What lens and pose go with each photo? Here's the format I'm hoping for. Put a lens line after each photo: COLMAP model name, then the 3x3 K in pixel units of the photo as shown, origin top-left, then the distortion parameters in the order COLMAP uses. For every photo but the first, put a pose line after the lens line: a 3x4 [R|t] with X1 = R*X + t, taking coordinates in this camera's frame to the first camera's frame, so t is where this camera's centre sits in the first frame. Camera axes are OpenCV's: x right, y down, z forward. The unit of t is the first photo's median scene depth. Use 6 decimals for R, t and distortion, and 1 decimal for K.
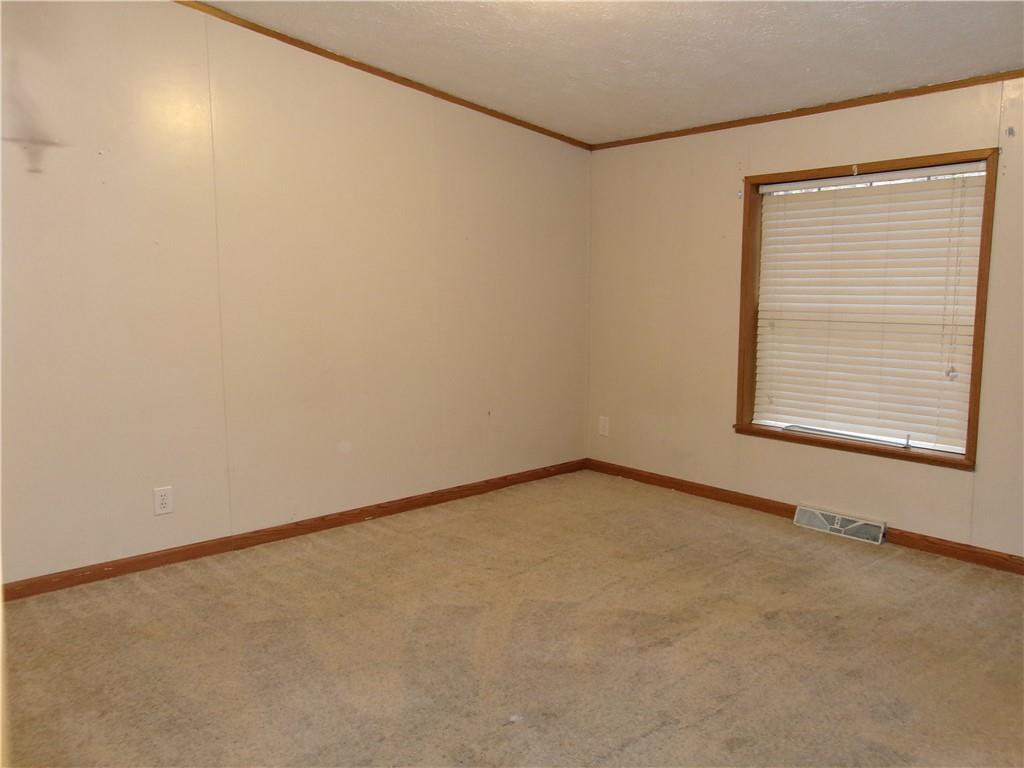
lens RADIAL K [[842.1, 0, 514.7], [0, 842.1, 387.6], [0, 0, 1]] dist [0.055009, 0.018205]
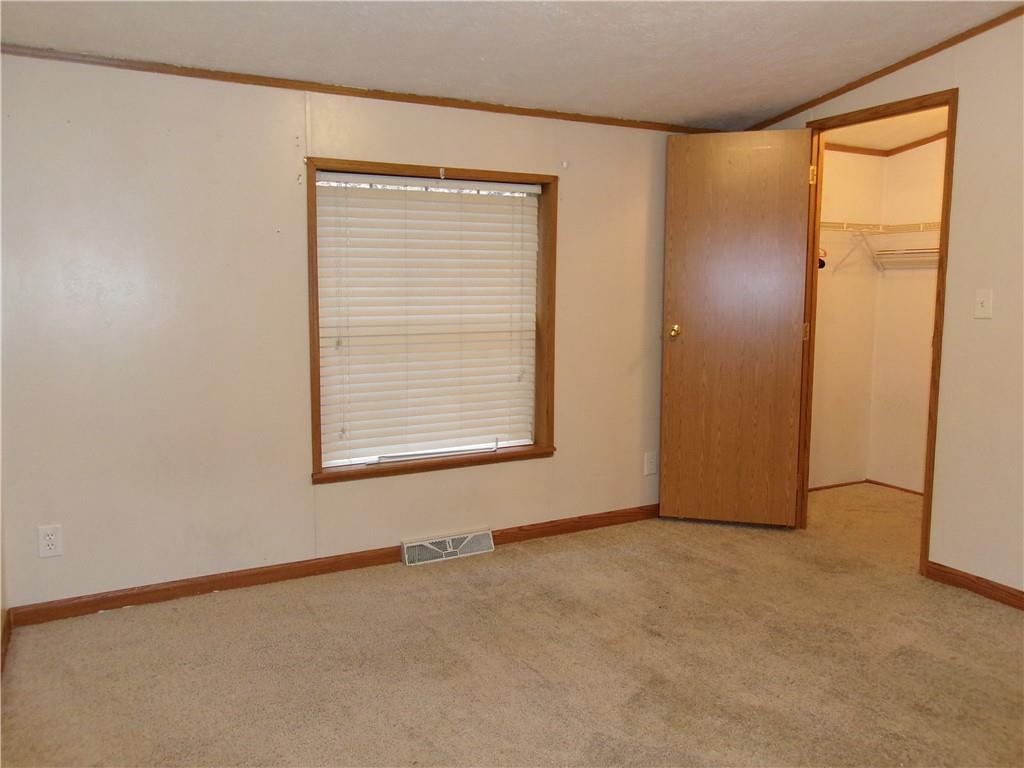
lens RADIAL K [[842.1, 0, 513.9], [0, 842.1, 387.3], [0, 0, 1]] dist [0.055009, 0.018205]
pose [[0.205429, -0.118776, 0.971438, -0.508176], [0.124875, 0.987676, 0.094354, -0.096958], [-0.970672, 0.101925, 0.217730, 0.723212]]
